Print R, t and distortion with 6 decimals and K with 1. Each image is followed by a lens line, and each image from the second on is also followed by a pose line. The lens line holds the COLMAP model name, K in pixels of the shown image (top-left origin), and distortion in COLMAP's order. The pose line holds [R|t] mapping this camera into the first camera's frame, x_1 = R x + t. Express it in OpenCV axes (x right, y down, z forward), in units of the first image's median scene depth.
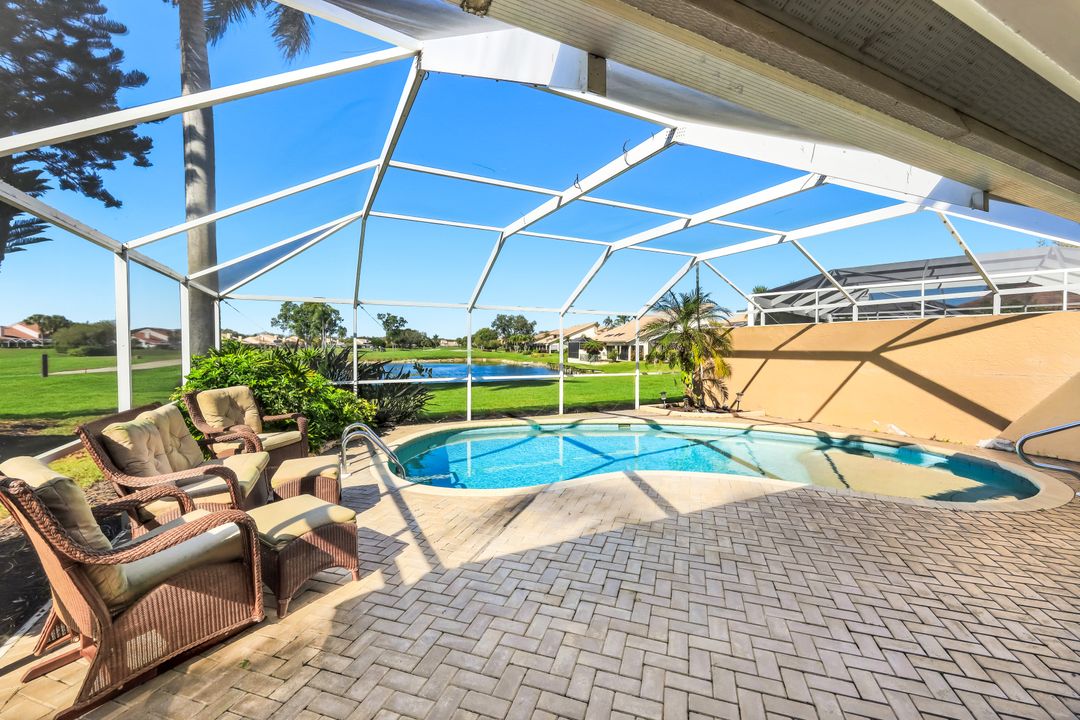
lens RADIAL K [[442.1, 0, 537.0], [0, 442.1, 351.7], [0, 0, 1]] dist [0.000091, 0.000417]
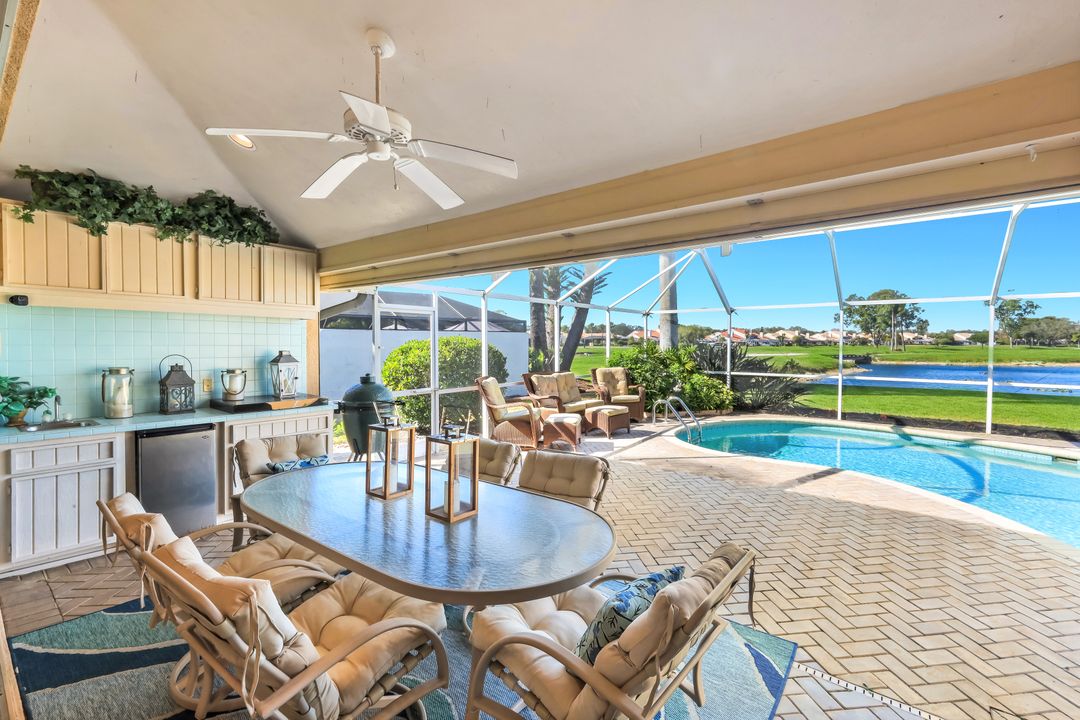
lens RADIAL K [[454.4, 0, 531.8], [0, 454.4, 355.8], [0, 0, 1]] dist [-0.007777, 0.001055]
pose [[0.409597, 0.022989, -0.911977, 0.500184], [-0.008407, 0.999735, 0.021426, -0.003390], [0.912228, -0.001109, 0.409682, -0.043273]]
